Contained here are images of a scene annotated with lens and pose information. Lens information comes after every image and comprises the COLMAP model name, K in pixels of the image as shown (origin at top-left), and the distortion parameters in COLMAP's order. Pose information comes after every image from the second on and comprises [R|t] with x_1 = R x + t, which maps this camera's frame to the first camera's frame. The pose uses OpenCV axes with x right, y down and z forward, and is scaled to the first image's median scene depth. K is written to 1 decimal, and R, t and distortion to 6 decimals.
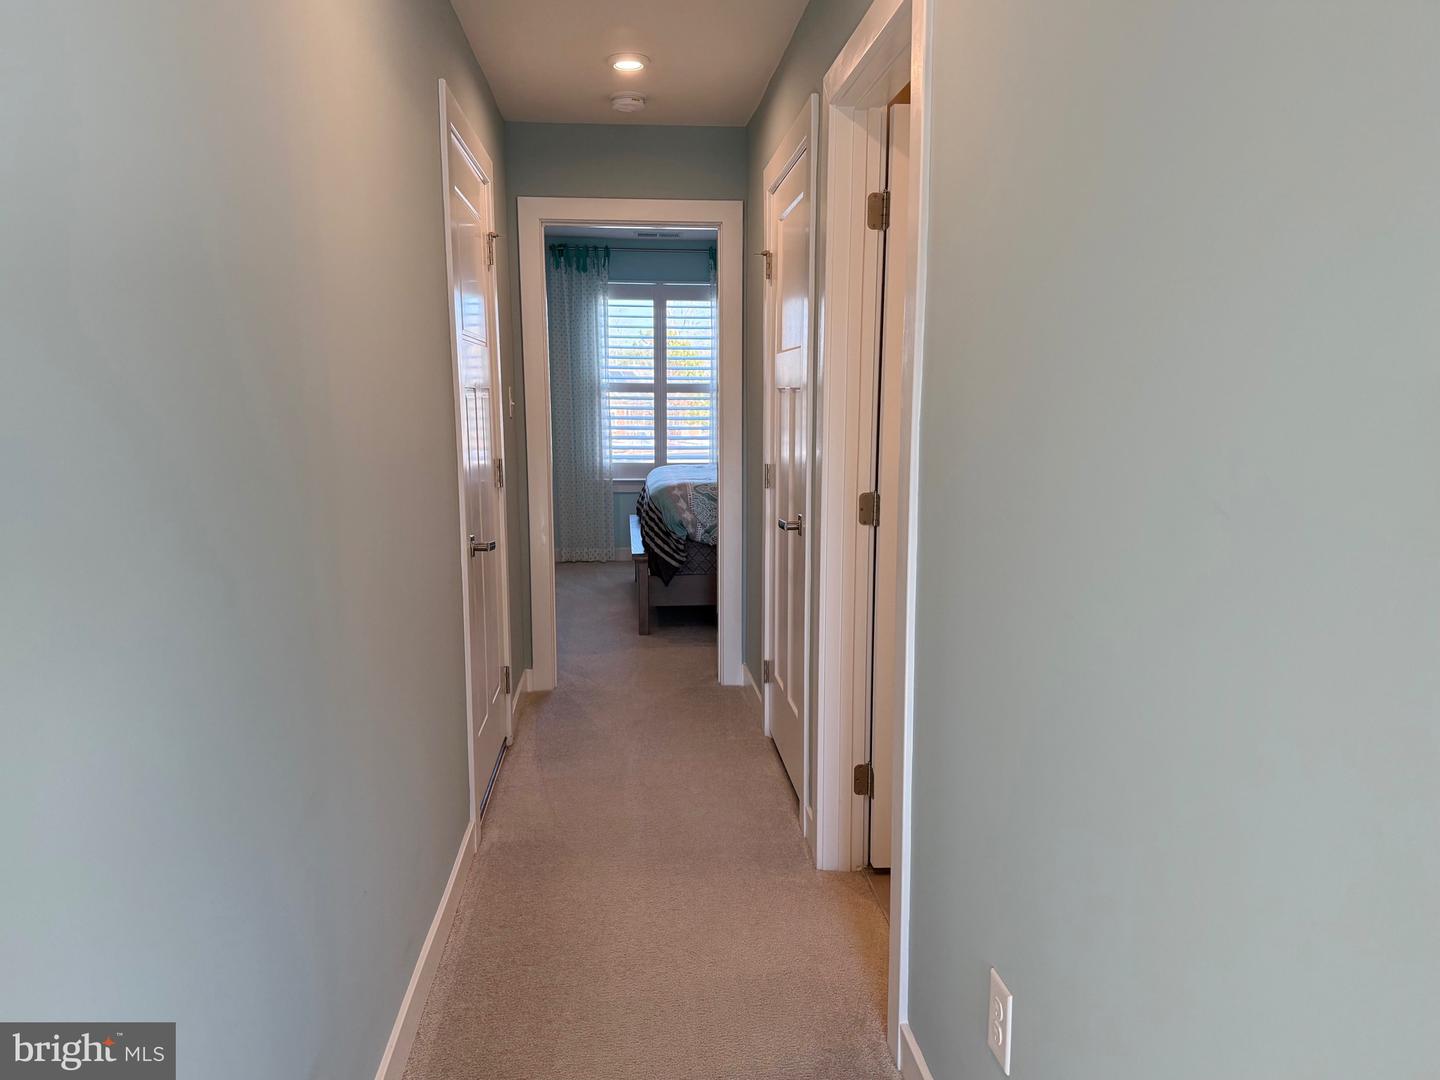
lens RADIAL K [[1061.7, 0, 720.0], [0, 1061.7, 540.0], [0, 0, 1]] dist [0.001915, -0.000071]
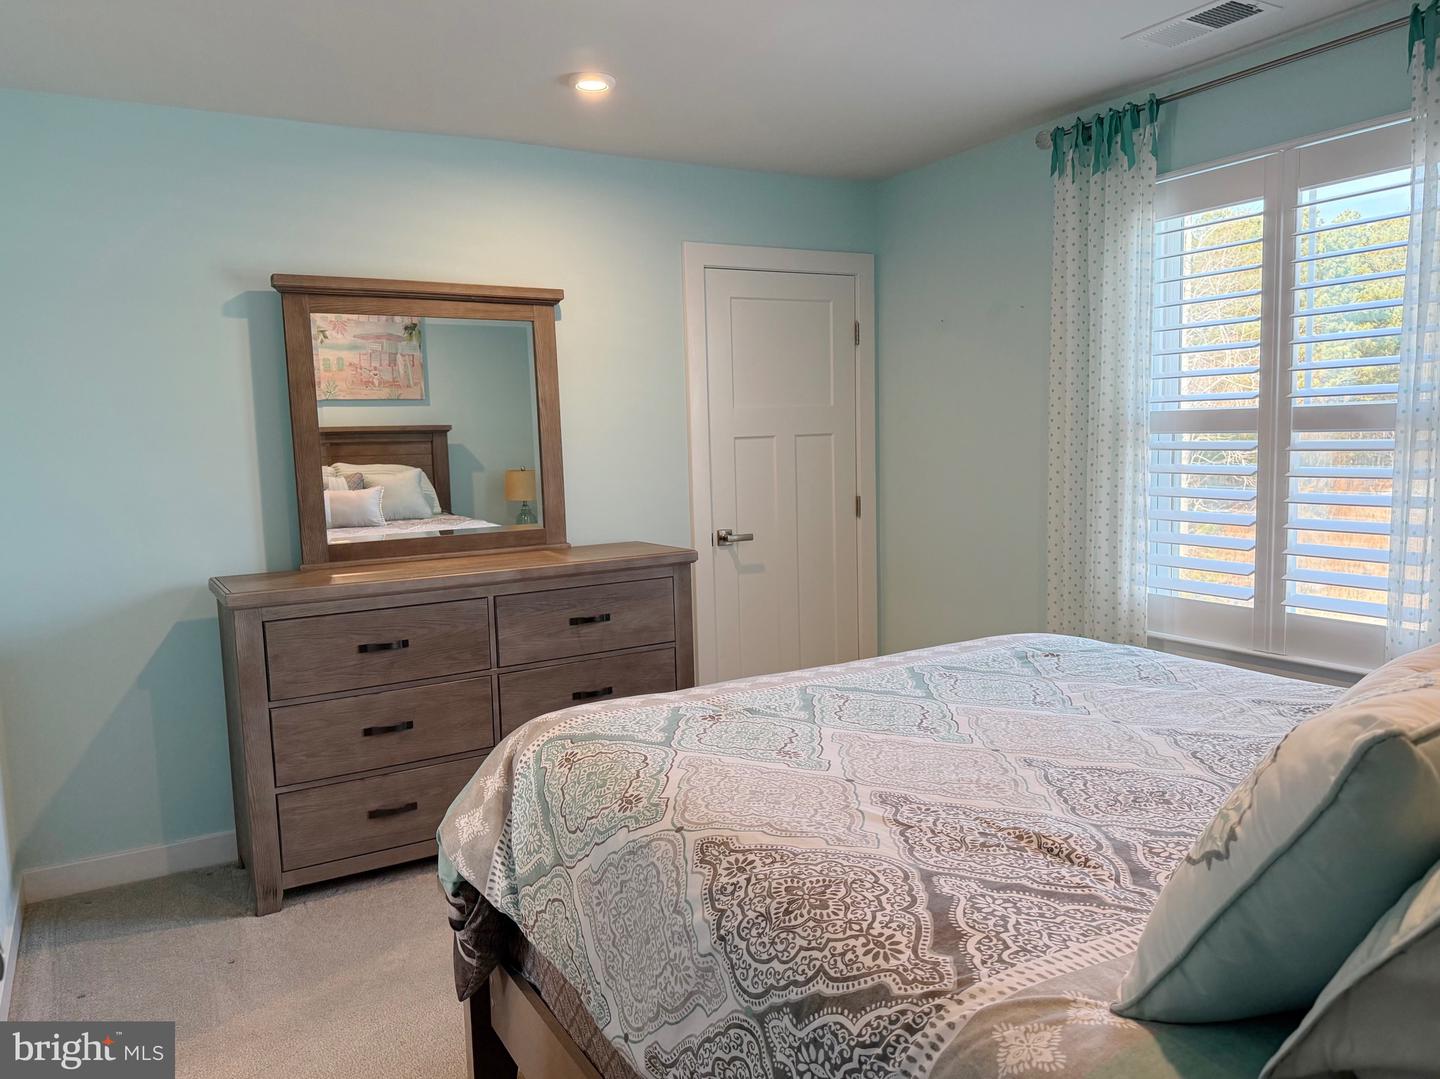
lens RADIAL K [[1061.7, 0, 720.0], [0, 1061.7, 539.5], [0, 0, 1]] dist [0.001915, -0.000071]
pose [[0.426365, 0.070599, -0.901792, 0.212460], [-0.098554, 0.994640, 0.031271, -0.092177], [0.899166, 0.075543, 0.431038, 0.654817]]
